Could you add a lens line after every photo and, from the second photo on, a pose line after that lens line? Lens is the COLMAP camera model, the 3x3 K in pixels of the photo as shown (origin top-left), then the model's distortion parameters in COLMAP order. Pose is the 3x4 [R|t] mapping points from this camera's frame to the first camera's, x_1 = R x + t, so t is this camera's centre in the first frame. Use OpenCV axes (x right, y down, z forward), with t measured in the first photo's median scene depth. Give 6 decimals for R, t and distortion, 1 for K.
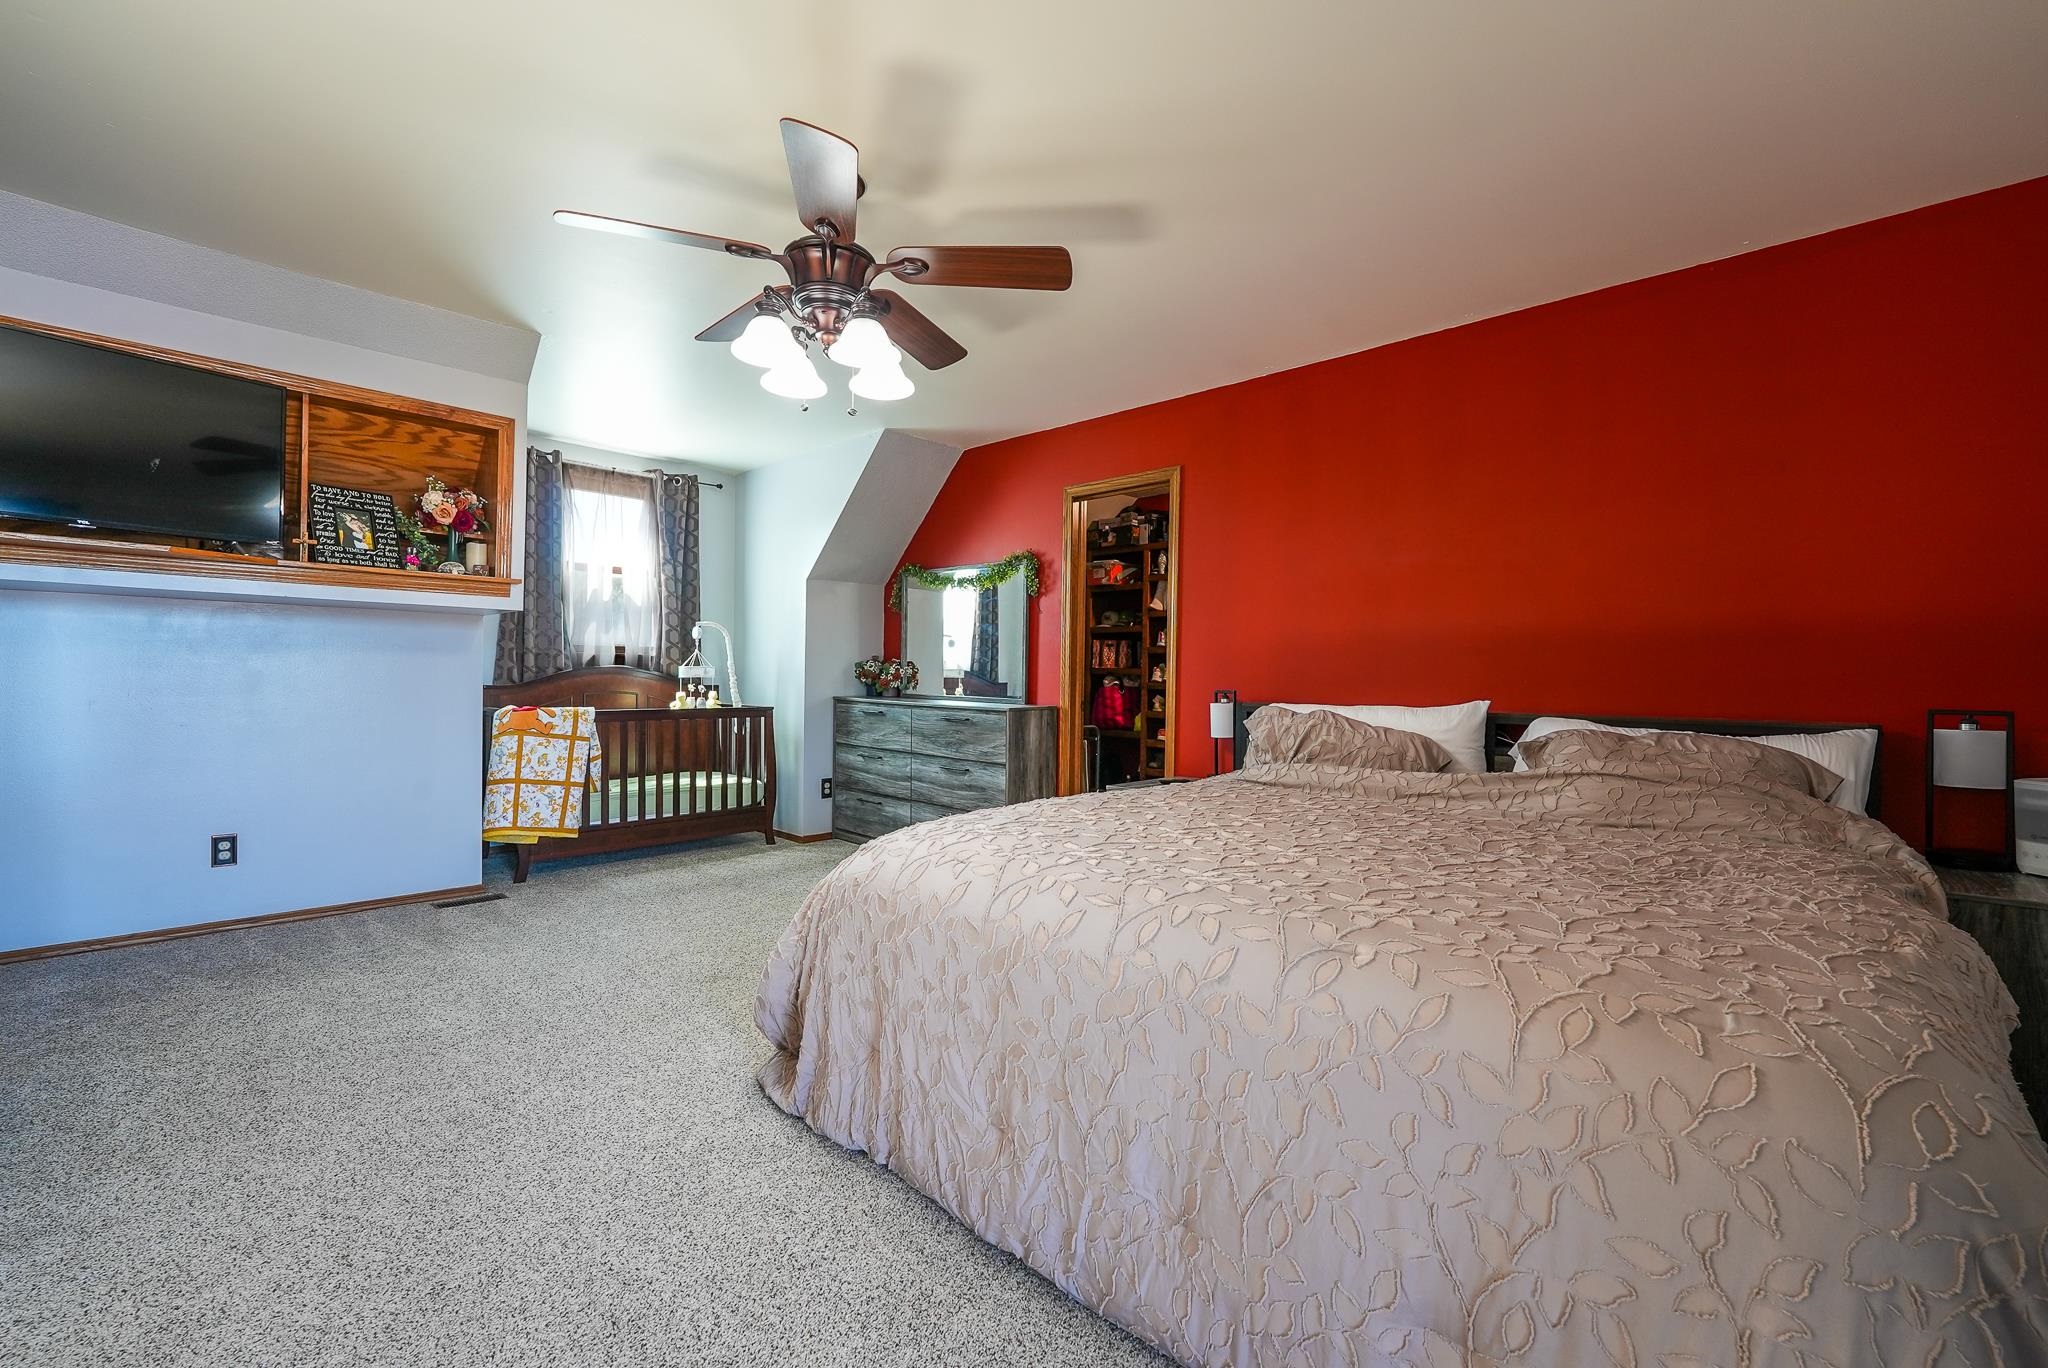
lens RADIAL K [[833.2, 0, 1025.6], [0, 833.2, 680.7], [0, 0, 1]] dist [-0.009528, -0.001242]
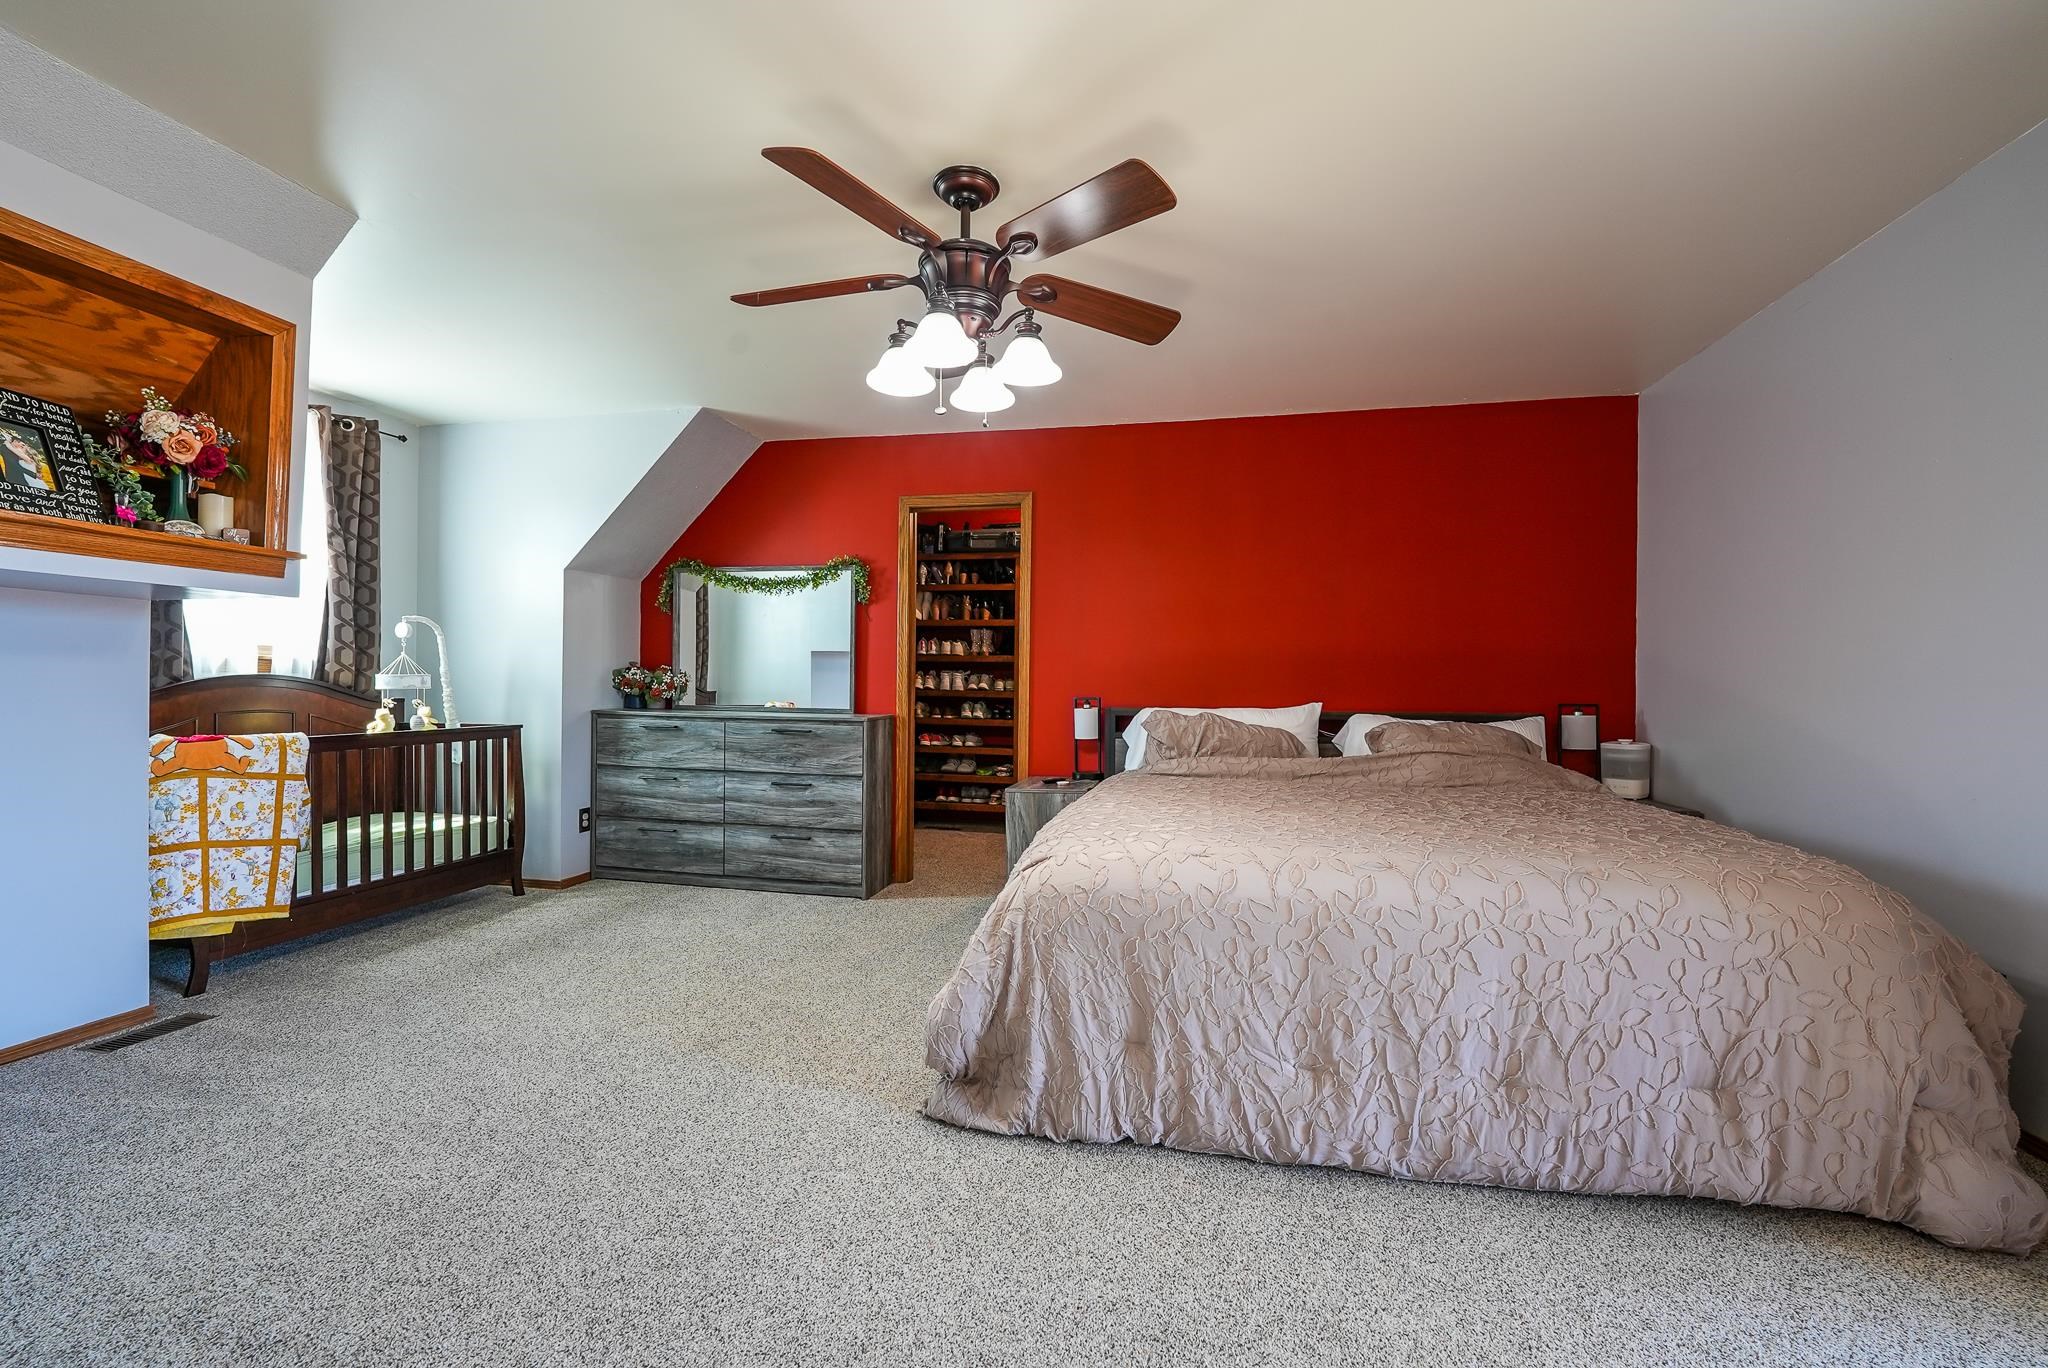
lens RADIAL K [[833.2, 0, 1024.0], [0, 833.2, 682.3], [0, 0, 1]] dist [-0.009528, -0.001242]
pose [[0.854062, -0.004908, 0.520148, -0.449301], [0.006299, 0.999980, -0.000906, -0.008614], [-0.520133, 0.004050, 0.854076, 0.085195]]
